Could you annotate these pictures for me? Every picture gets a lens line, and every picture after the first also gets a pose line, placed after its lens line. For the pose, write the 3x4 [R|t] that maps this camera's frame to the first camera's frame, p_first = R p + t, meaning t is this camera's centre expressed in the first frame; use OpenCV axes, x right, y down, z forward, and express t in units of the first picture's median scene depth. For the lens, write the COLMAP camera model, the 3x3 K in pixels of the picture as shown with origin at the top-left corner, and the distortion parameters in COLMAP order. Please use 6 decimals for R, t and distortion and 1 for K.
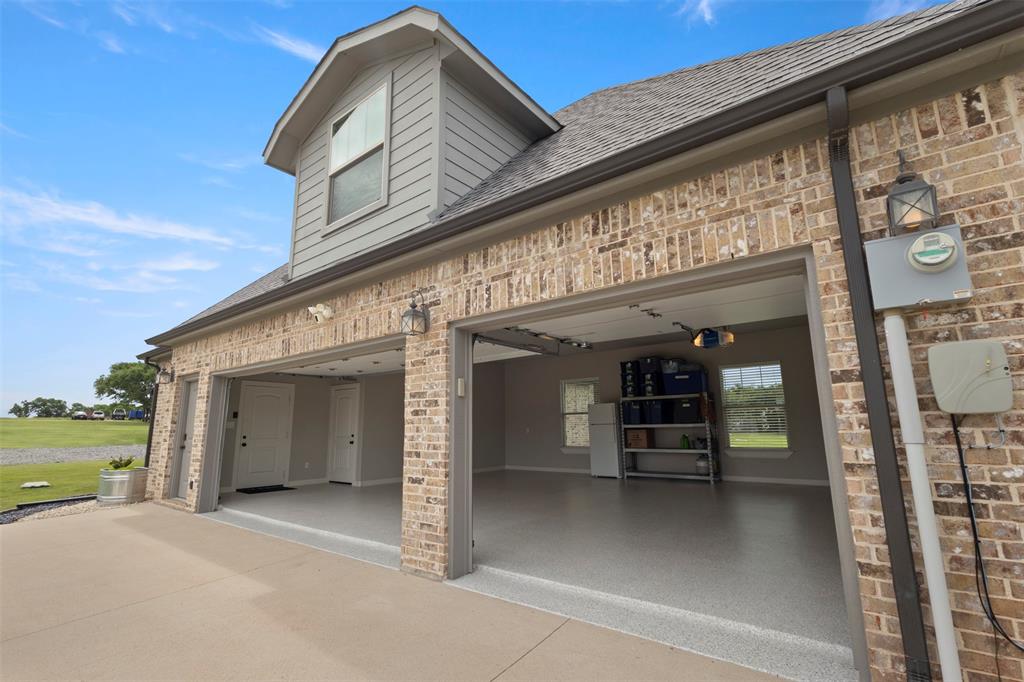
lens RADIAL K [[470.4, 0, 508.9], [0, 470.4, 340.1], [0, 0, 1]] dist [0.008488, 0.002483]
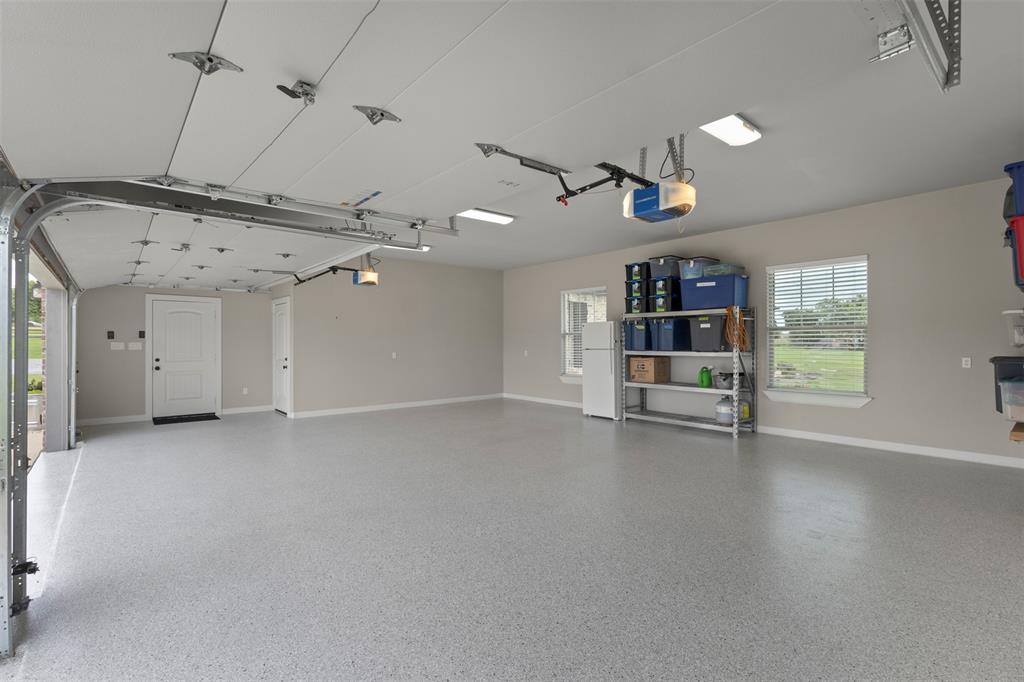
lens RADIAL K [[470.4, 0, 513.9], [0, 470.4, 342.1], [0, 0, 1]] dist [0.008488, 0.002483]
pose [[0.981593, 0.011695, -0.190626, 0.222722], [0.024068, 0.982591, 0.184217, 0.028061], [0.189461, -0.185415, 0.964223, 0.272381]]
